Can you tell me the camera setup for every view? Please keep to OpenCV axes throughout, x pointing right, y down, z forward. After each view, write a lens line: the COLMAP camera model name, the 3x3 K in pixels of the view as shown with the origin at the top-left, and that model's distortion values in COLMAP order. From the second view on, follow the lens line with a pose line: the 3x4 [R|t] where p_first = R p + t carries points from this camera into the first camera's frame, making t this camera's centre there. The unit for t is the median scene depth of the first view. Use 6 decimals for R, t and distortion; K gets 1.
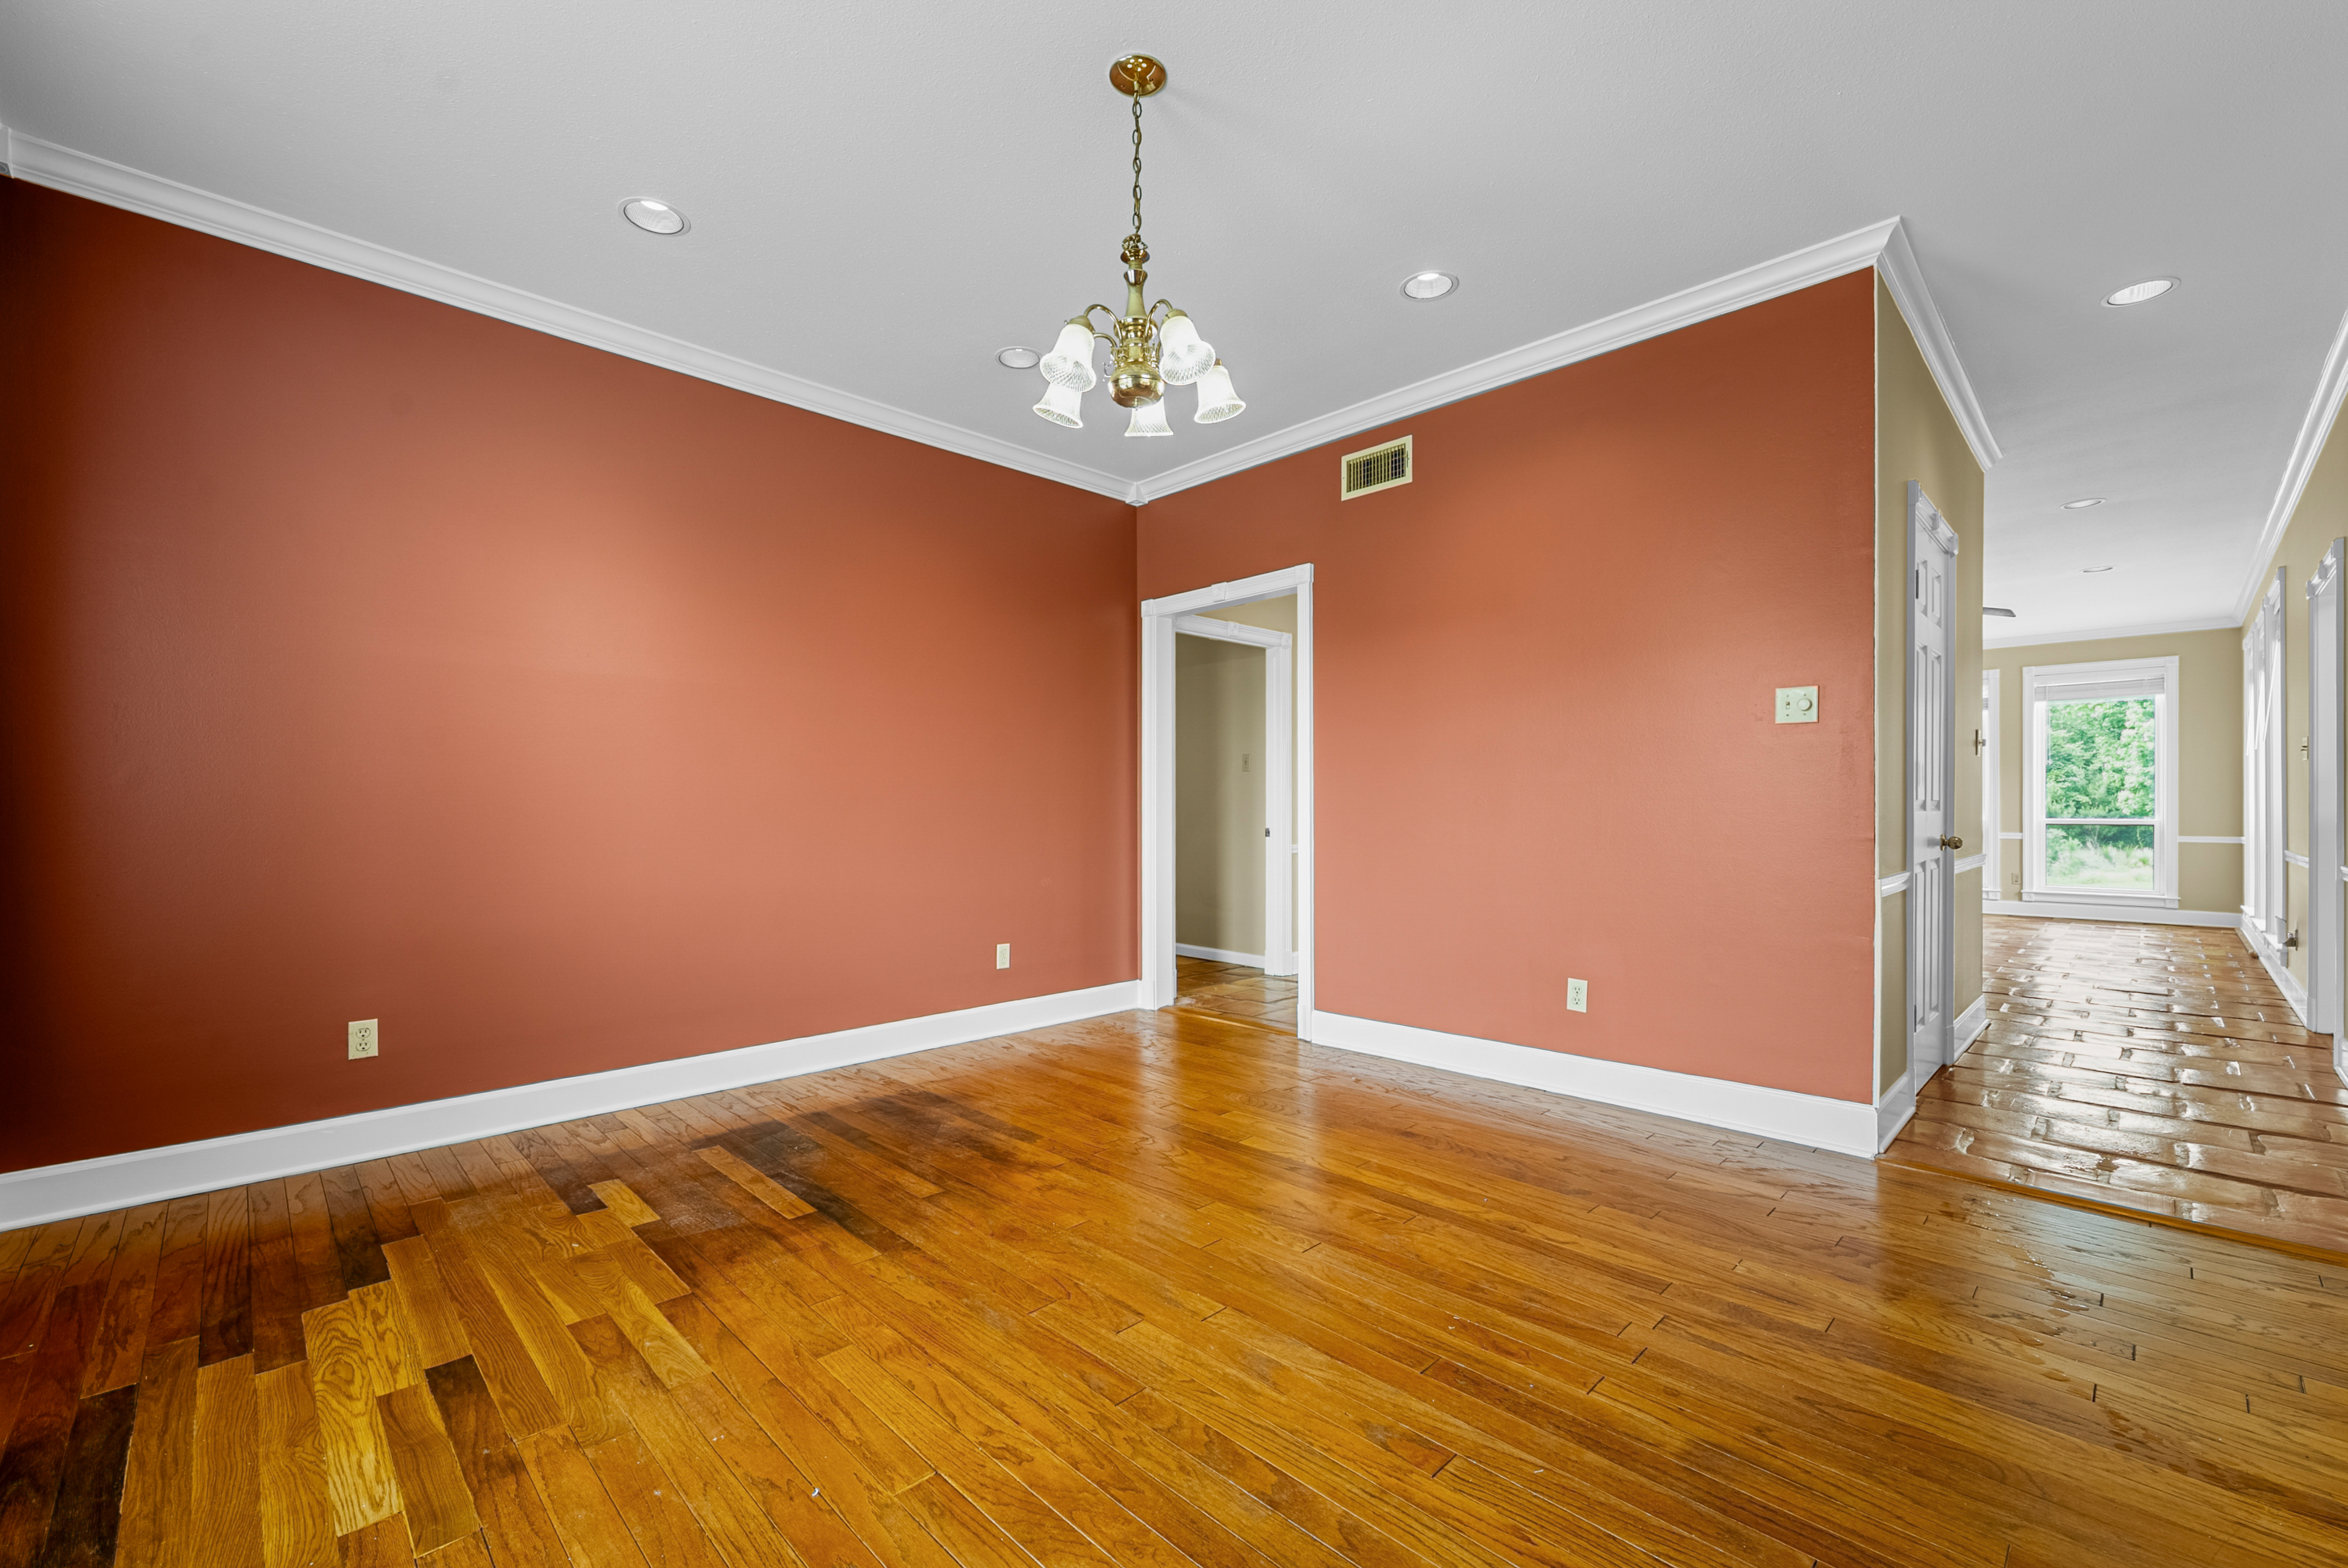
lens RADIAL K [[965.1, 0, 1169.7], [0, 965.1, 815.0], [0, 0, 1]] dist [0.002286, 0.000470]
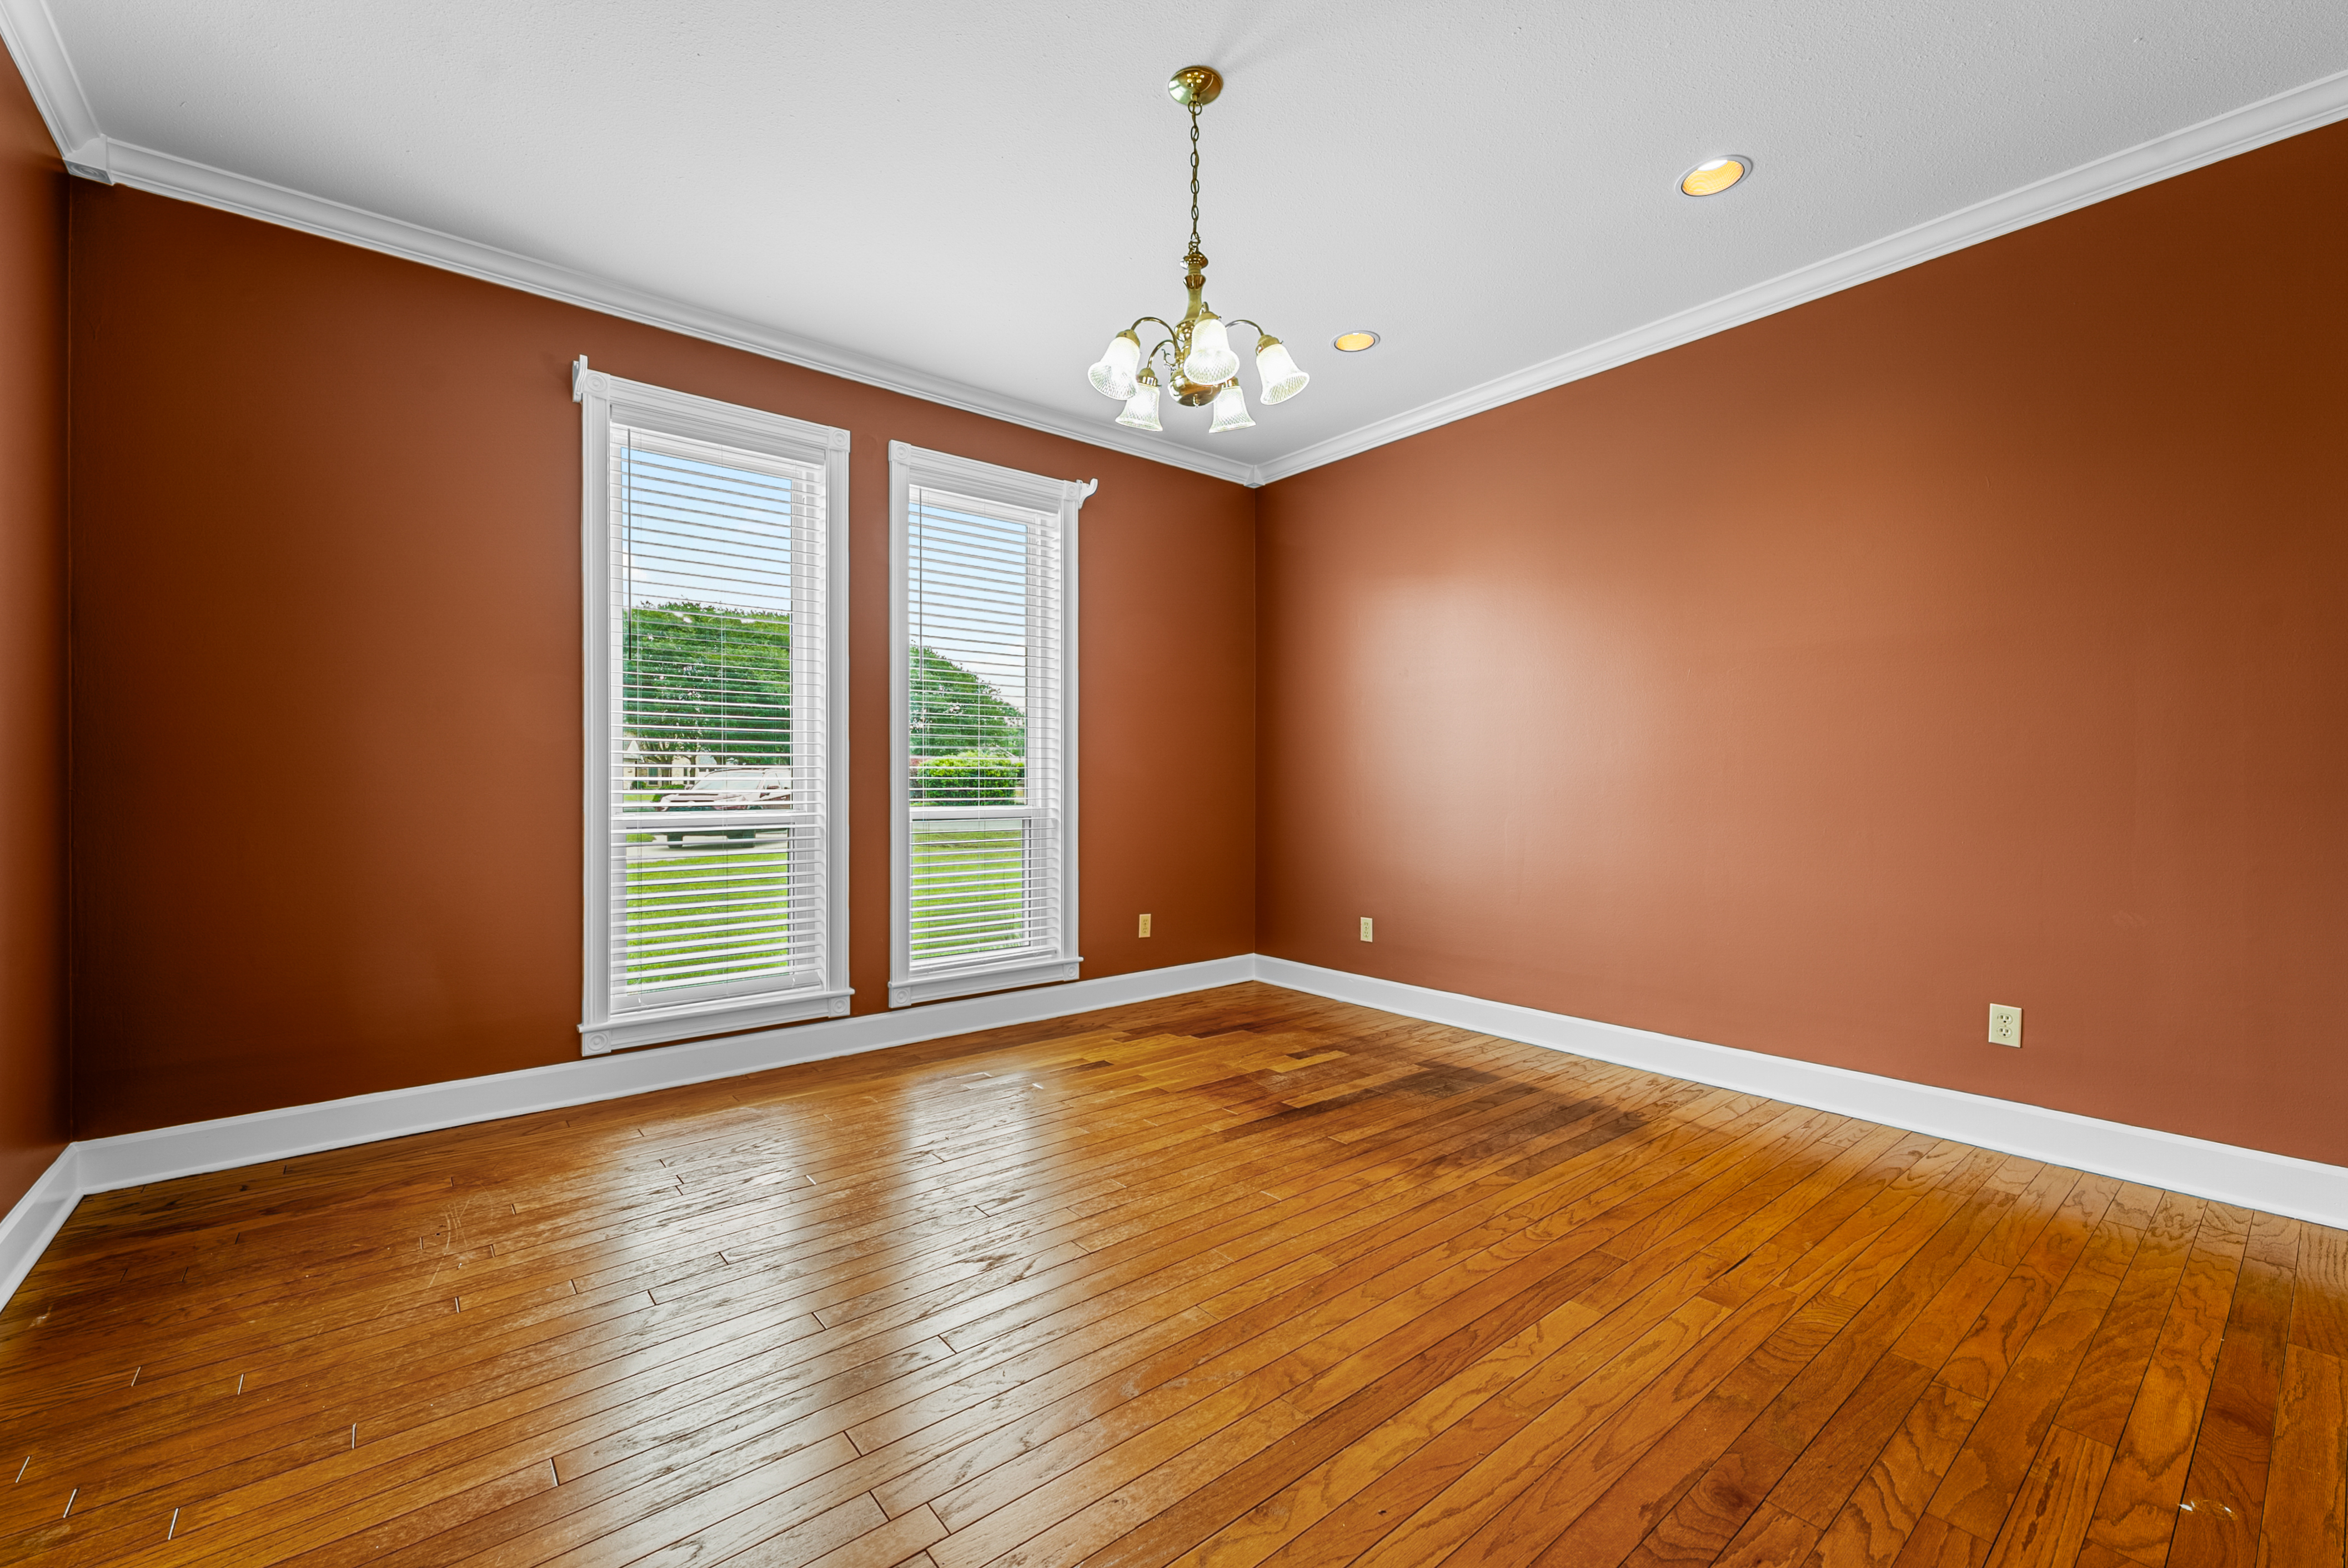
lens RADIAL K [[958.5, 0, 1169.0], [0, 958.5, 780.6], [0, 0, 1]] dist [-0.001430, -0.000397]
pose [[-0.096354, 0.001074, -0.995347, 0.839379], [-0.000675, 0.999999, 0.001145, -0.021578], [0.995347, 0.000782, -0.096353, 0.880069]]
